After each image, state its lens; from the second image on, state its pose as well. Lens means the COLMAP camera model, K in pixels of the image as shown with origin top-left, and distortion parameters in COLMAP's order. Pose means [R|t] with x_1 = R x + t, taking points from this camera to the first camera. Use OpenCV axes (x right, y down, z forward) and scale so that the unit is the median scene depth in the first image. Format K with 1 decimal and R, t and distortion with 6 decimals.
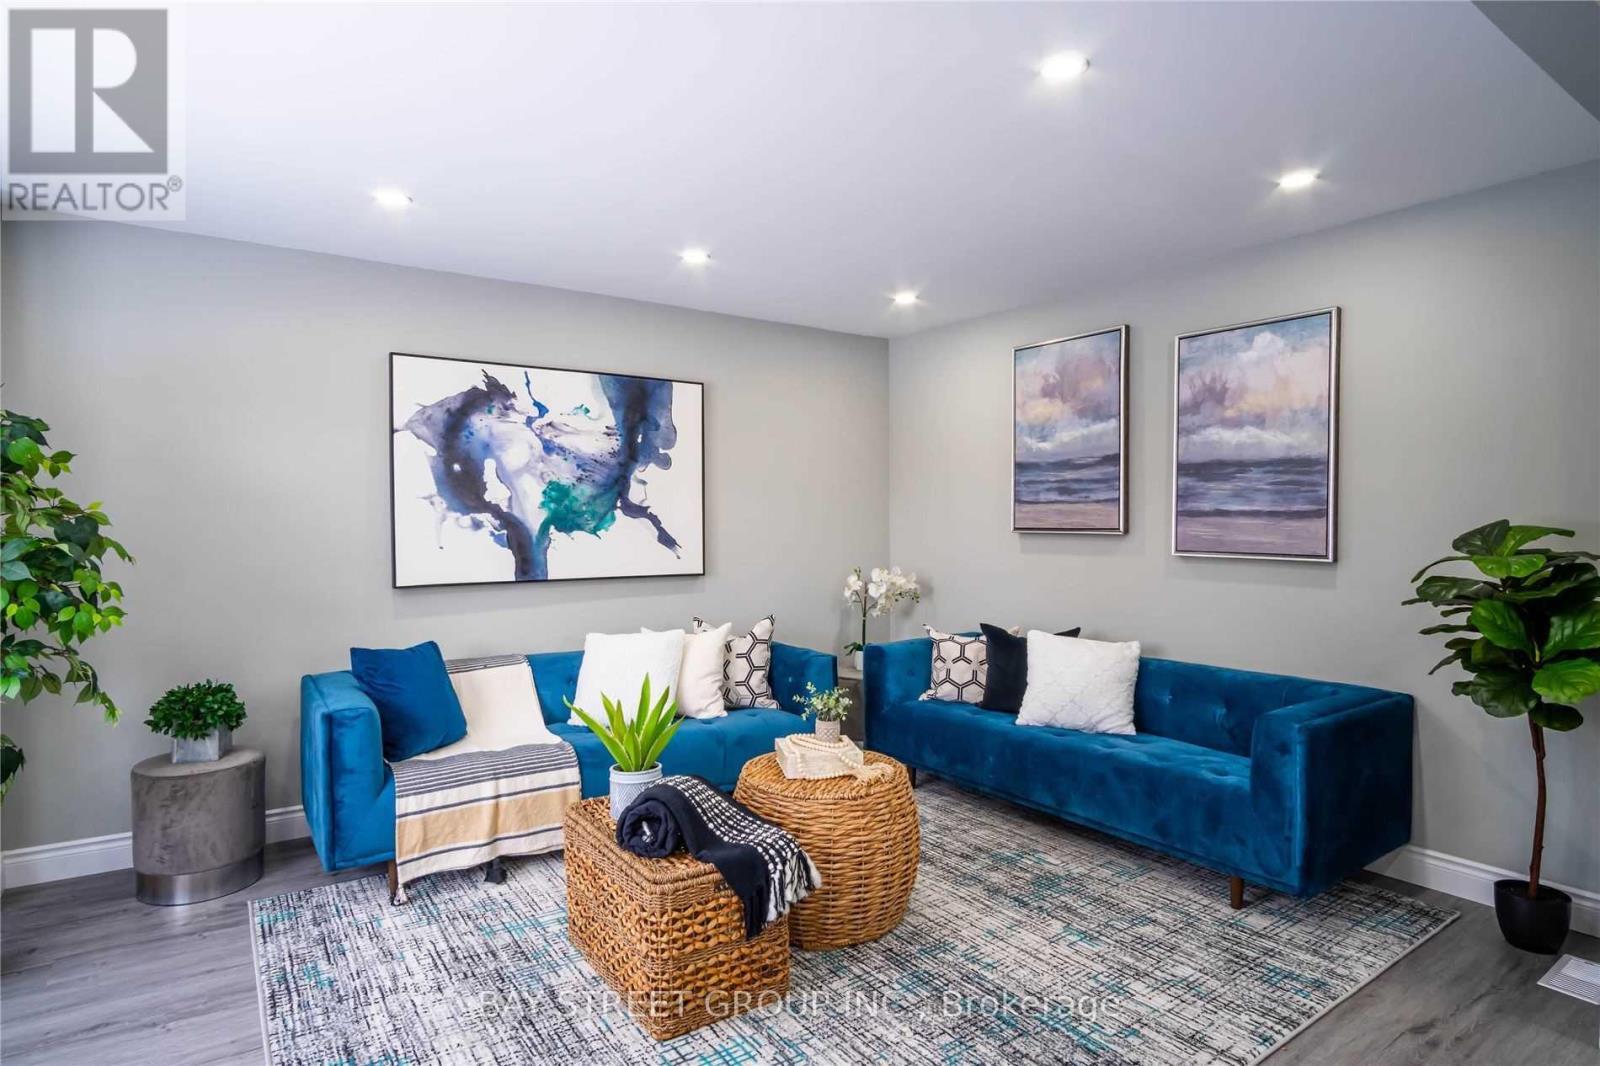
lens RADIAL K [[876.6, 0, 797.1], [0, 876.6, 537.5], [0, 0, 1]] dist [-0.031785, 0.001608]
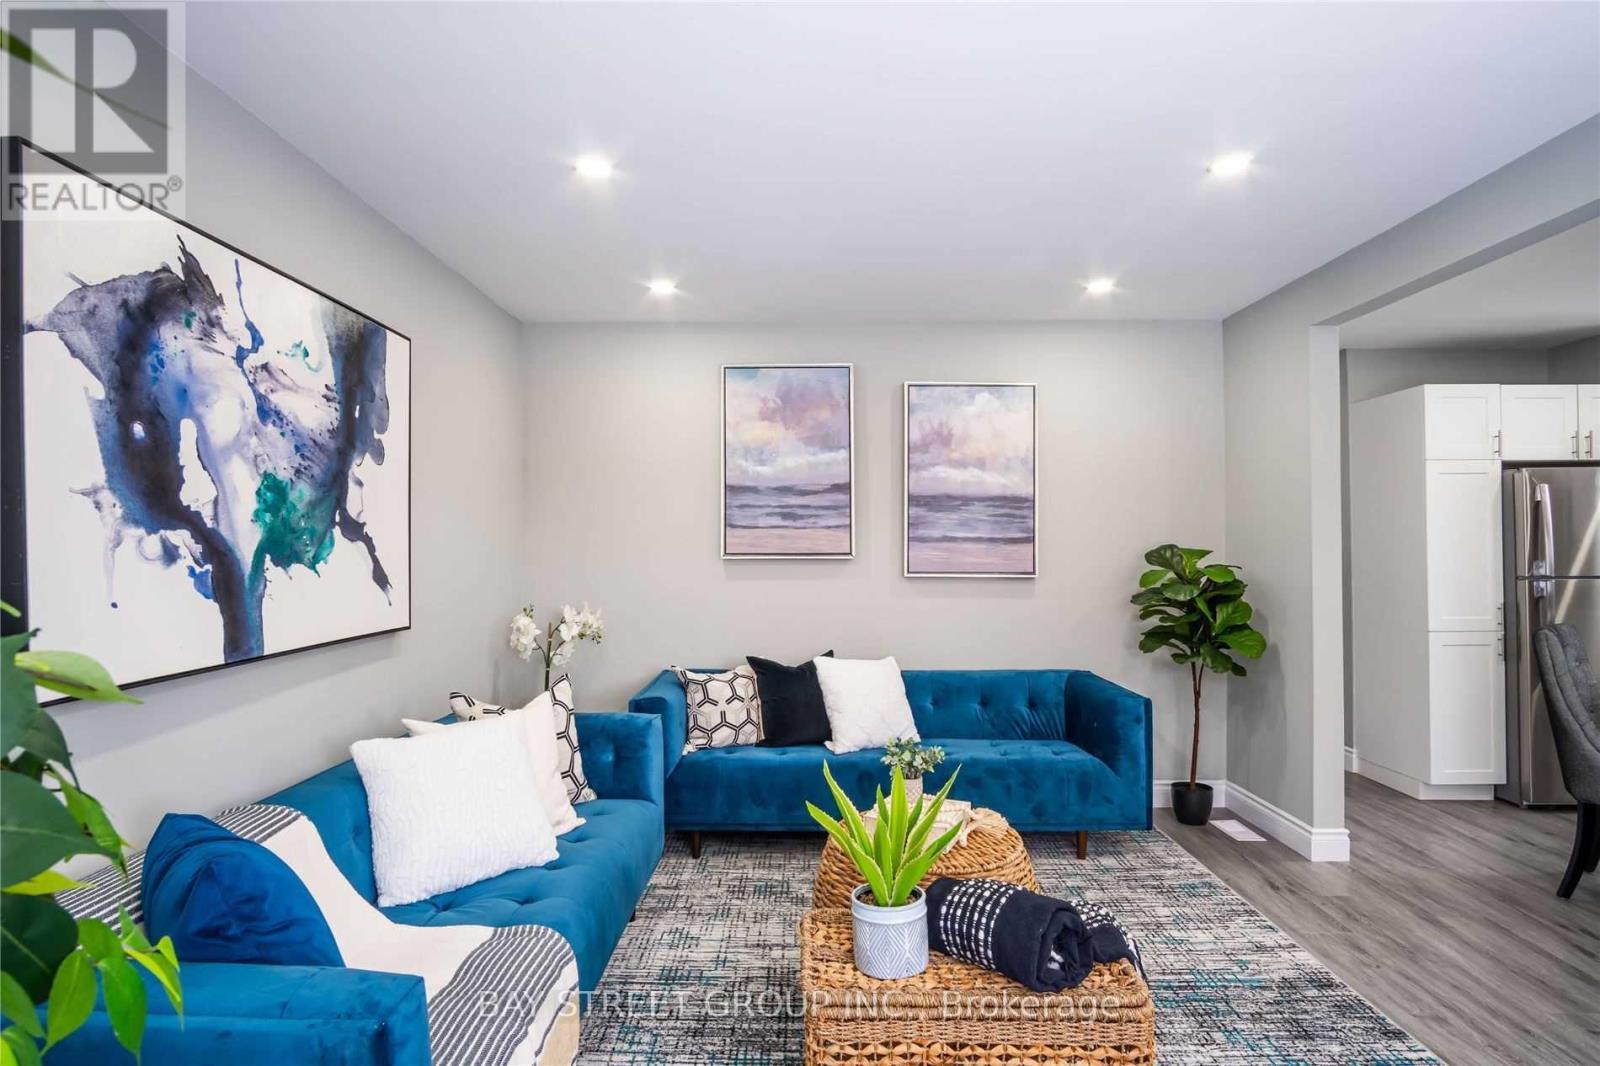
lens RADIAL K [[876.6, 0, 794.0], [0, 876.6, 535.2], [0, 0, 1]] dist [-0.031785, 0.001608]
pose [[0.578880, 0.010019, 0.815351, -0.540733], [0.017721, 0.999534, -0.024864, -0.006786], [-0.815220, 0.028842, 0.578432, 0.436986]]
